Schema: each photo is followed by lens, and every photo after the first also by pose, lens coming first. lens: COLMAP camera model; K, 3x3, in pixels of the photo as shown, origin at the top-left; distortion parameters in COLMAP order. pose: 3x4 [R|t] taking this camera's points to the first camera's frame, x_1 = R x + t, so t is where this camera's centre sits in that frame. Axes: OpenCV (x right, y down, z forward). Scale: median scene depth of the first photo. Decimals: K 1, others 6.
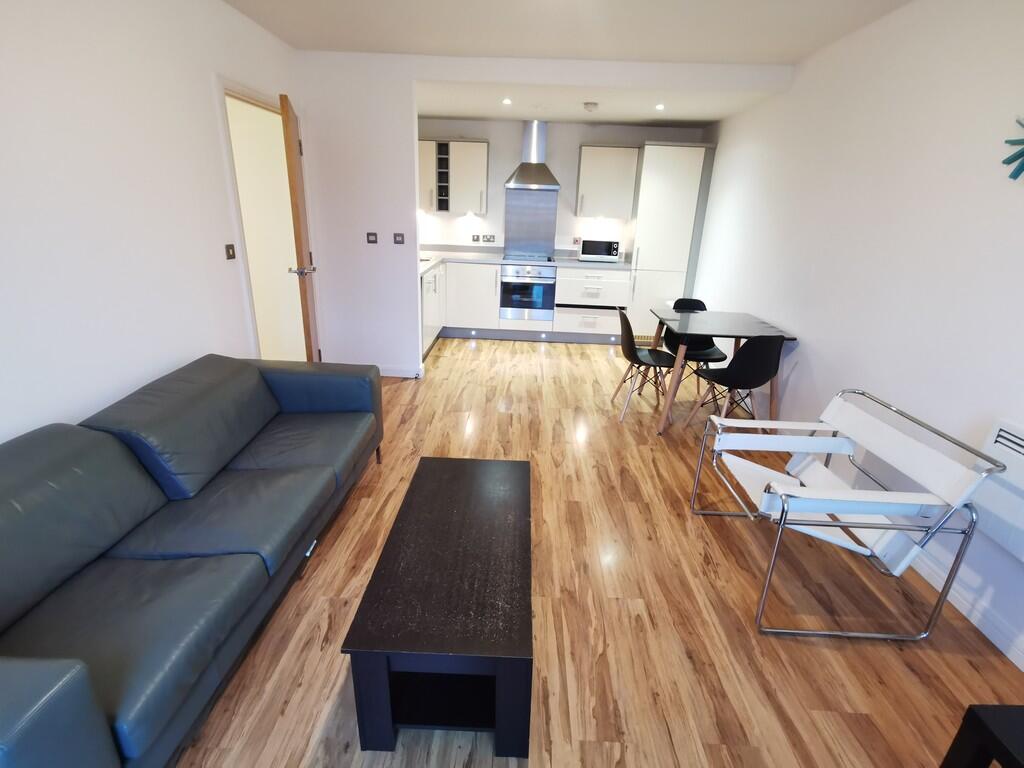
lens RADIAL K [[491.2, 0, 507.2], [0, 491.2, 381.4], [0, 0, 1]] dist [-0.055548, 0.047610]
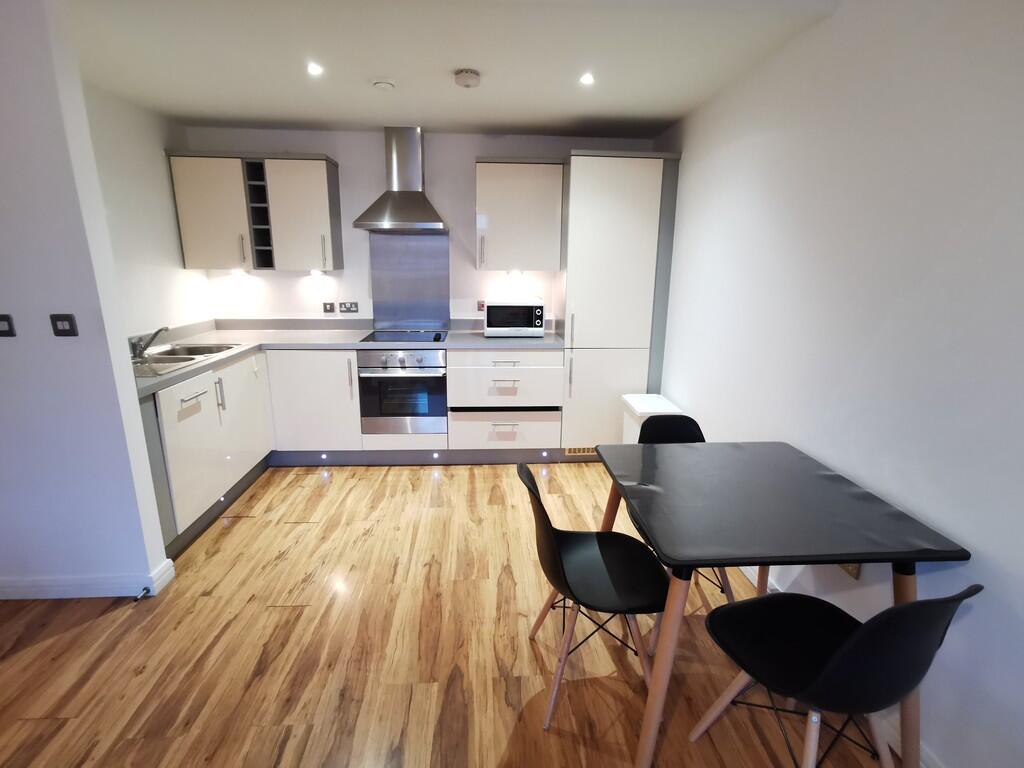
lens RADIAL K [[491.2, 0, 507.2], [0, 491.2, 381.4], [0, 0, 1]] dist [-0.055548, 0.047610]
pose [[0.994808, -0.048476, 0.089486, 0.119562], [0.057820, 0.992794, -0.104958, -0.122425], [-0.083753, 0.109587, 0.990442, 0.375222]]
